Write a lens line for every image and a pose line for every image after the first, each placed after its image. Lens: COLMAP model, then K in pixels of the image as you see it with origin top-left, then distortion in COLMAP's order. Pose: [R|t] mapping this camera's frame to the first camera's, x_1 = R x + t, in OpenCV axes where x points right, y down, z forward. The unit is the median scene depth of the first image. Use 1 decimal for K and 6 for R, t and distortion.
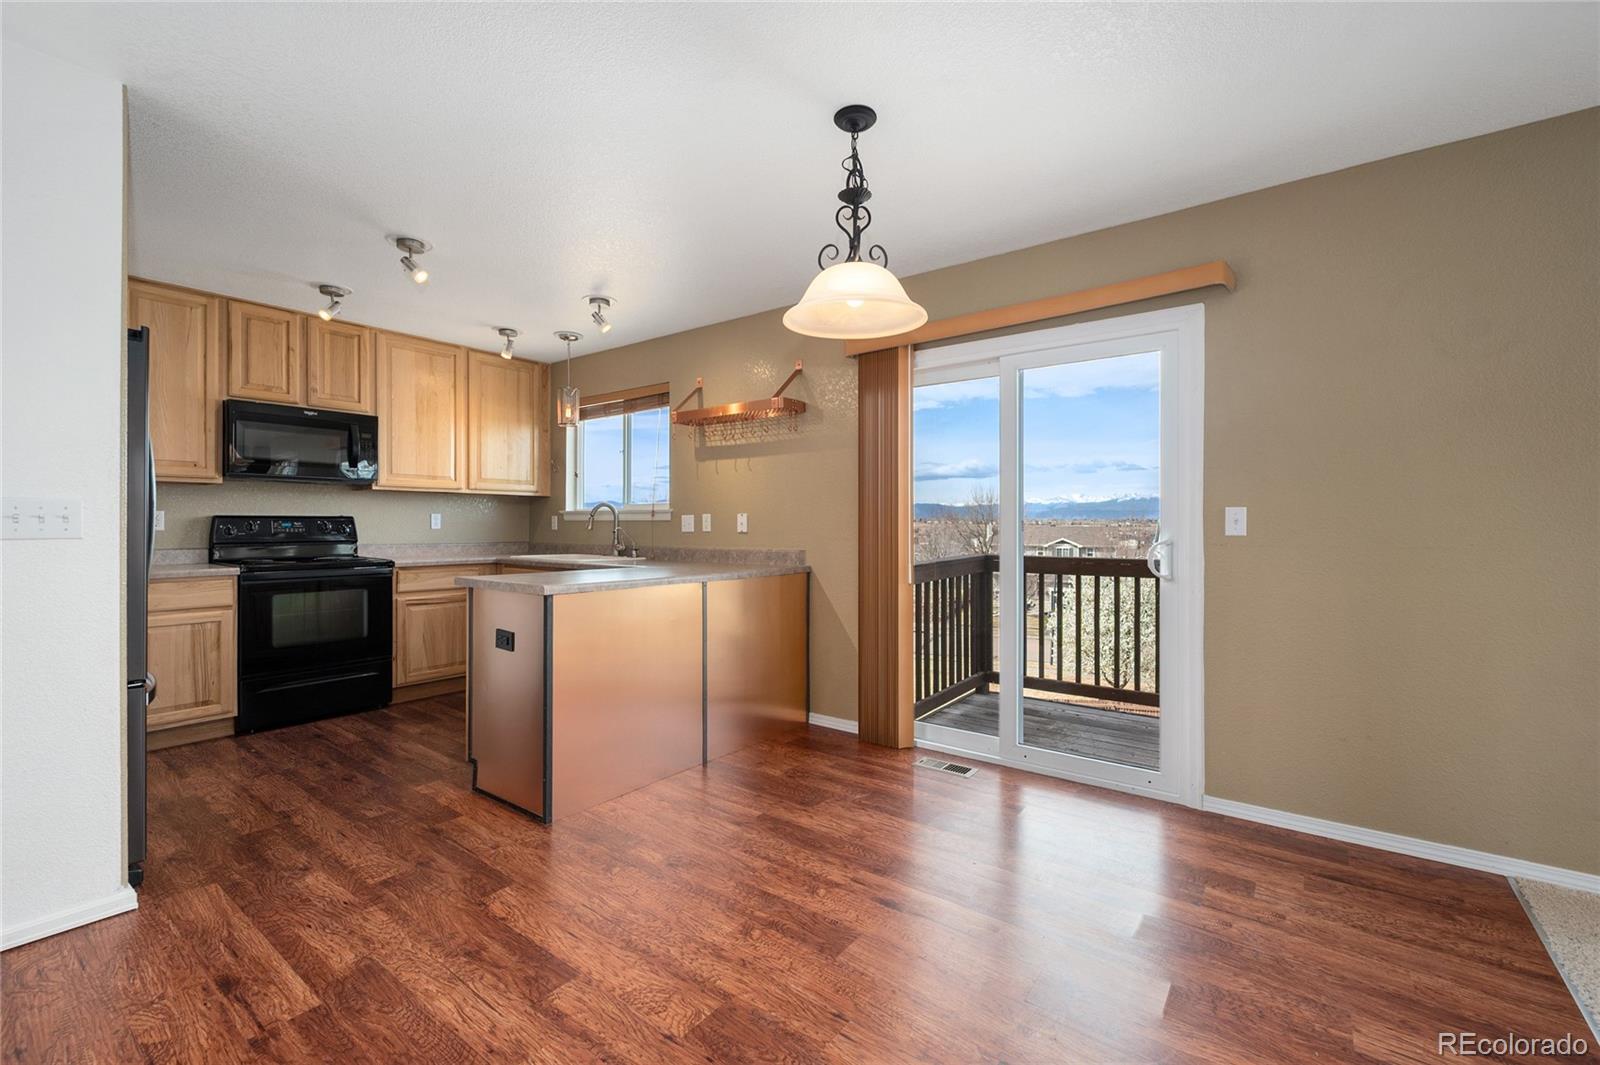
lens RADIAL K [[676.4, 0, 801.6], [0, 676.4, 523.2], [0, 0, 1]] dist [-0.001746, -0.000217]
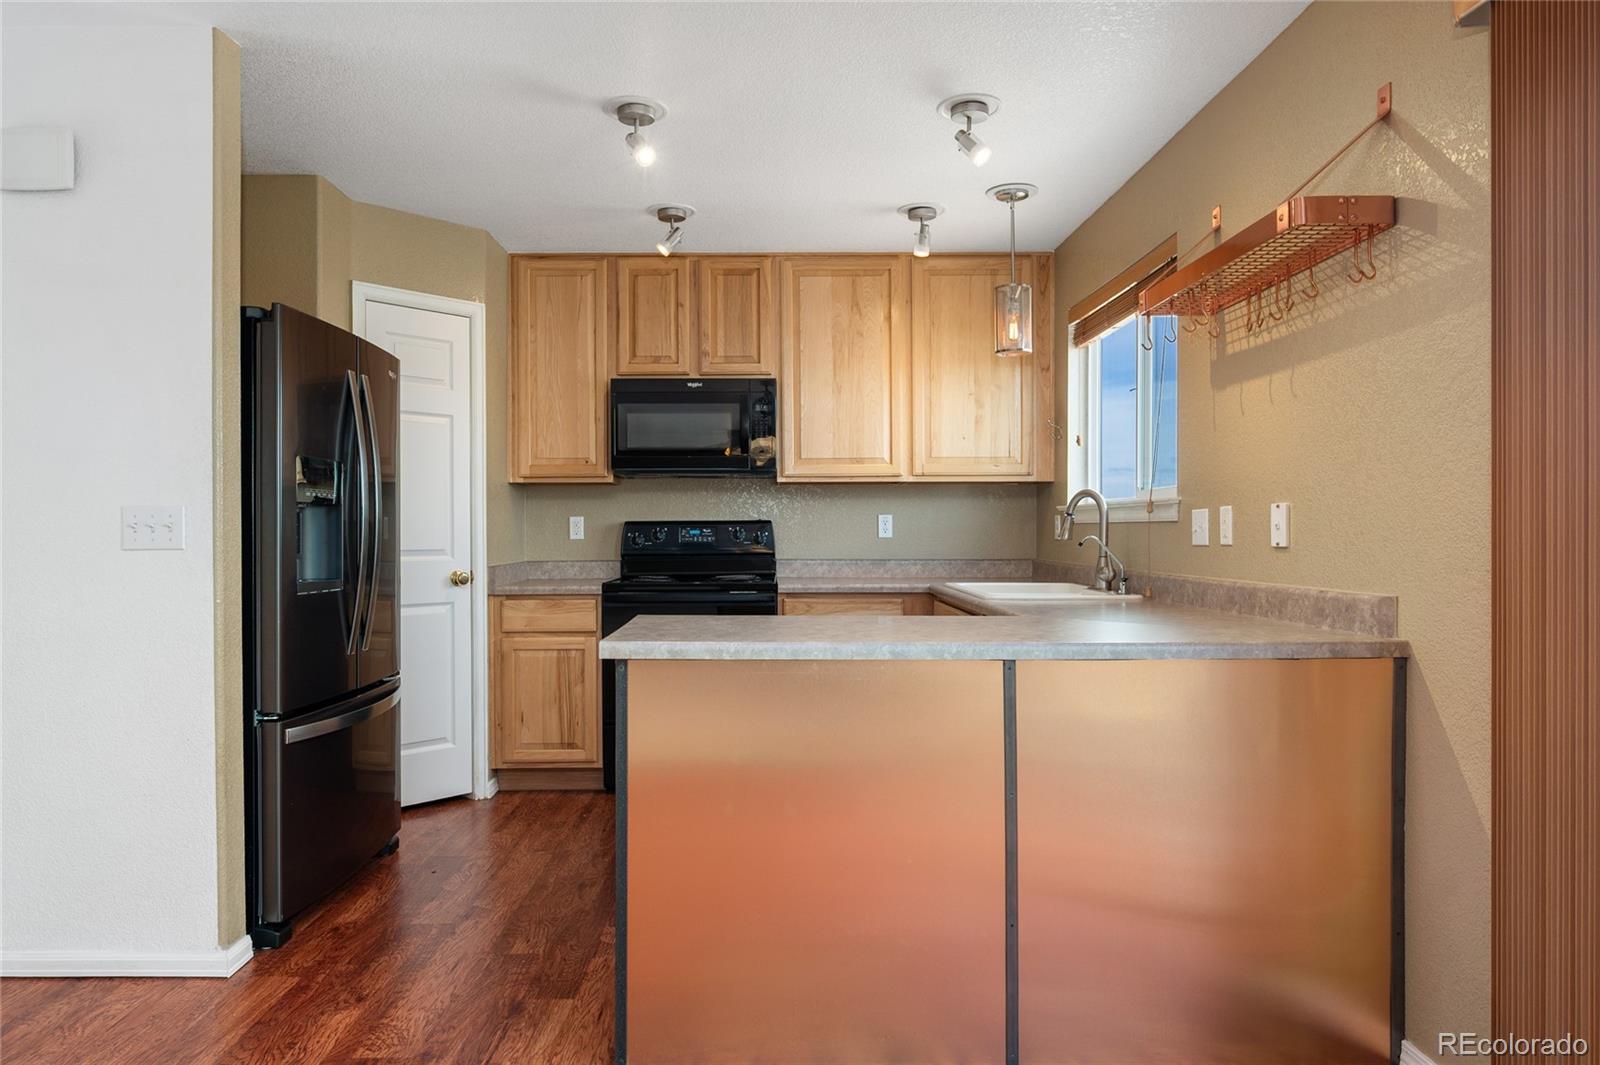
lens RADIAL K [[1015.2, 0, 773.7], [0, 1015.2, 536.8], [0, 0, 1]] dist [-0.000298, -0.001185]
pose [[0.607420, 0.001425, -0.794379, 0.236205], [0.005729, 0.999965, 0.006174, 0.001112], [0.794360, -0.008302, 0.607391, 0.386594]]
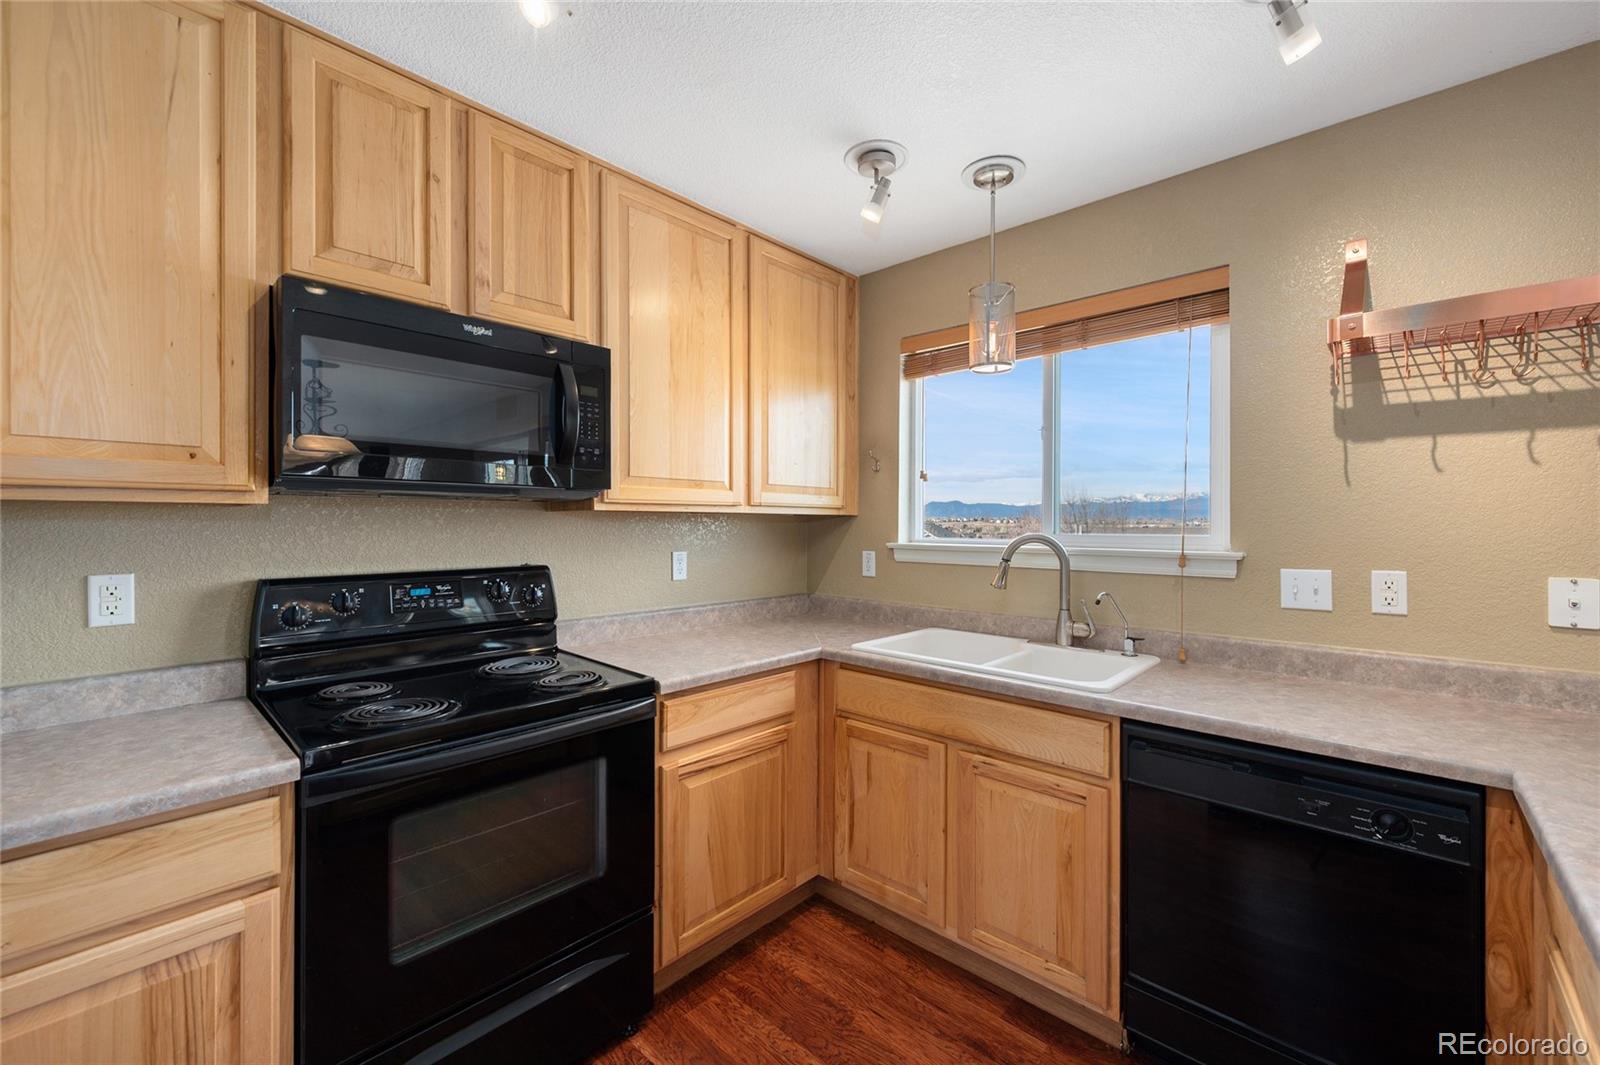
lens RADIAL K [[642.4, 0, 800.2], [0, 642.4, 523.5], [0, 0, 1]] dist [-0.000665, 0.000460]
pose [[0.995179, 0.001305, -0.098063, -0.503266], [-0.001102, 0.999997, 0.002126, -0.046914], [0.098066, -0.002008, 0.995178, 0.643021]]
